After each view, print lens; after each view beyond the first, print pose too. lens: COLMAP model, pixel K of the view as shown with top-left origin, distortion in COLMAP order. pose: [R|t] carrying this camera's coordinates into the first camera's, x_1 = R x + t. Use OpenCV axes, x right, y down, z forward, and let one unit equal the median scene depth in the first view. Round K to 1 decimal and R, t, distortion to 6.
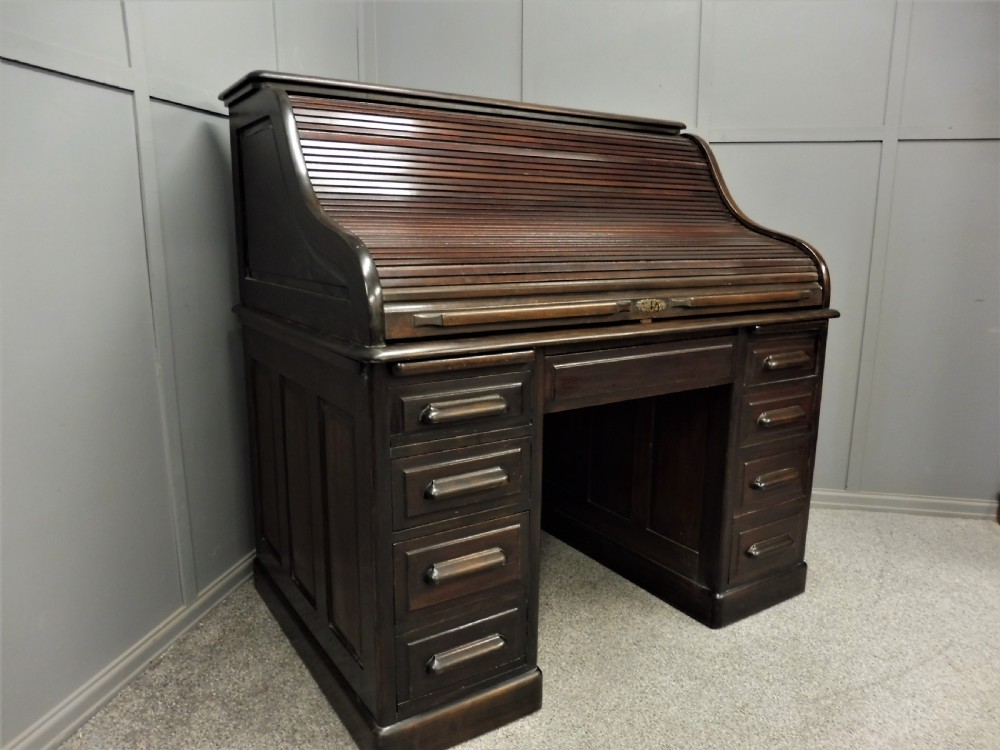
lens RADIAL K [[729.0, 0, 499.0], [0, 729.0, 399.6], [0, 0, 1]] dist [0.040621, -0.165661]
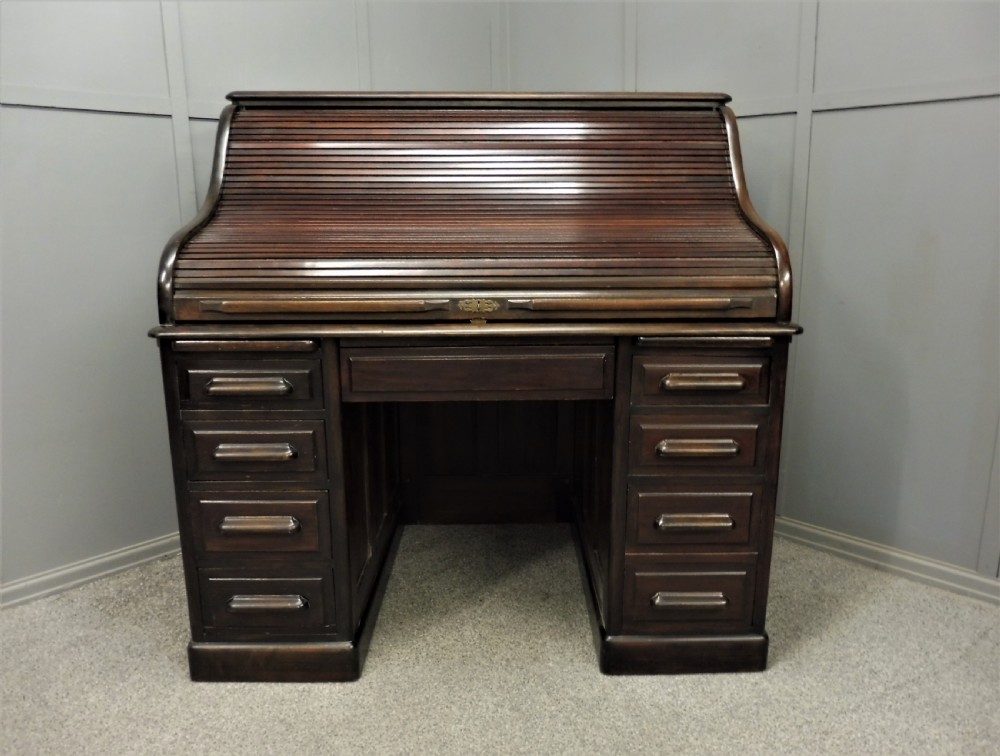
lens RADIAL K [[731.0, 0, 500.0], [0, 731.0, 378.0], [0, 0, 1]] dist [0.006227, -0.052895]
pose [[0.841974, 0.114685, -0.527188, 0.773292], [-0.112210, 0.993003, 0.036807, -0.075751], [0.527720, 0.028165, 0.848951, 0.215037]]
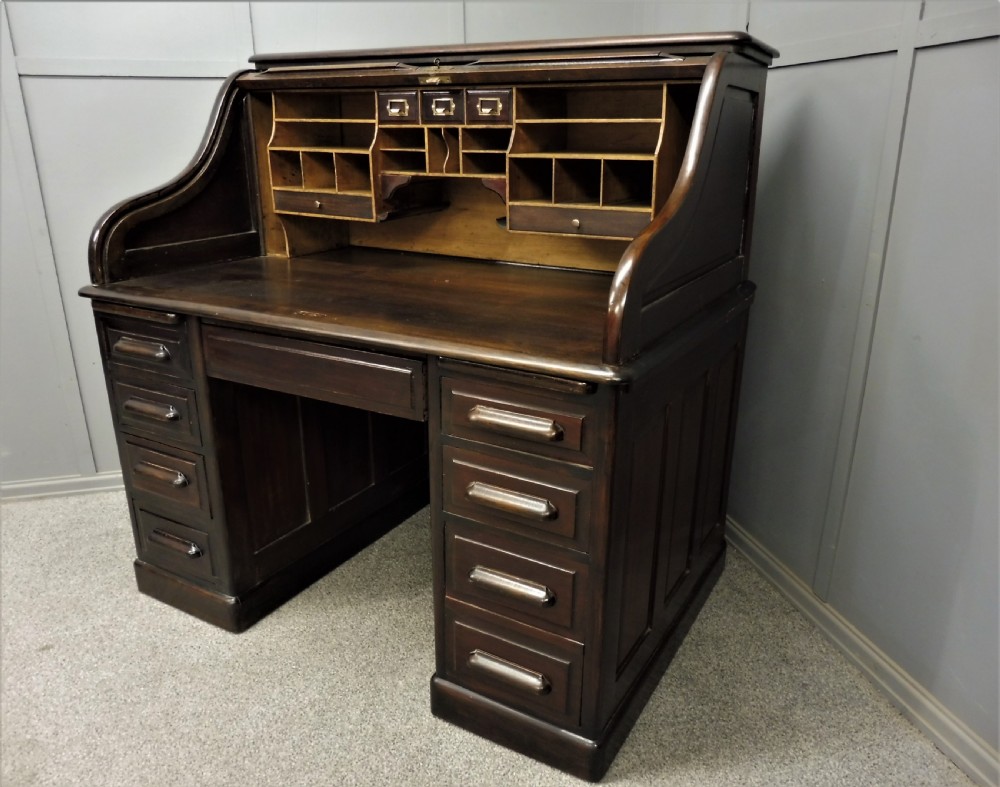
lens RADIAL K [[743.0, 0, 522.8], [0, 743.0, 396.9], [0, 0, 1]] dist [-0.001203, -0.048968]
pose [[0.471108, 0.290682, -0.832803, 1.158559], [-0.201395, 0.954649, 0.219284, -0.274227], [0.858776, 0.064416, 0.508285, 0.810811]]
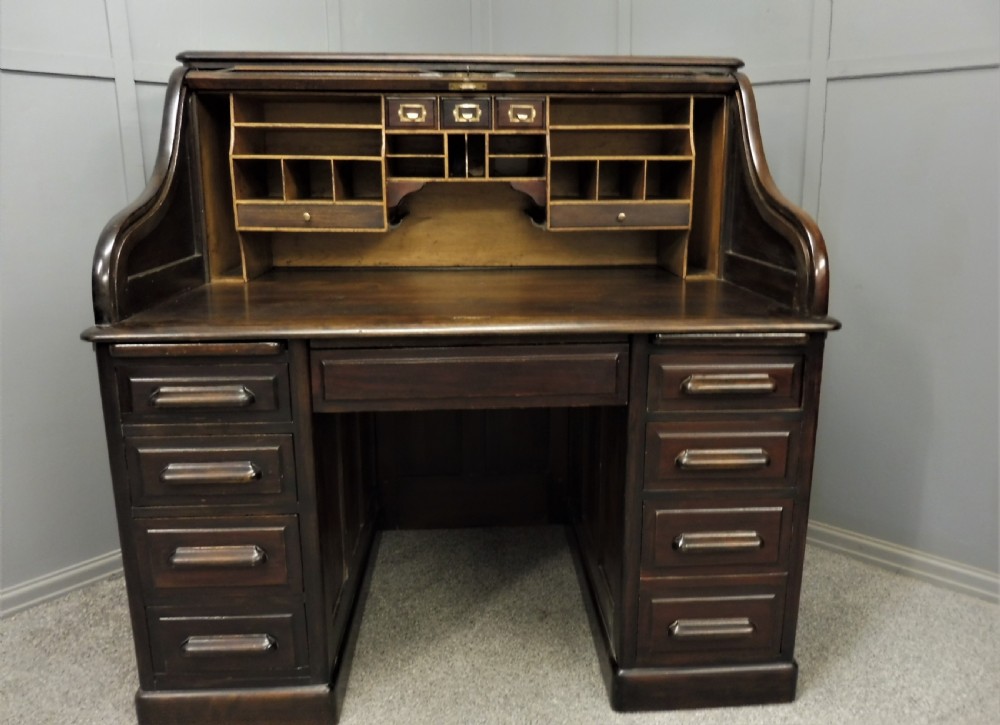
lens RADIAL K [[742.1, 0, 506.1], [0, 742.1, 346.0], [0, 0, 1]] dist [-0.025431, 0.004200]
pose [[0.867244, 0.104801, -0.486728, 0.675999], [-0.104022, 0.994160, 0.028715, -0.108500], [0.486895, 0.025728, 0.873081, 0.303010]]
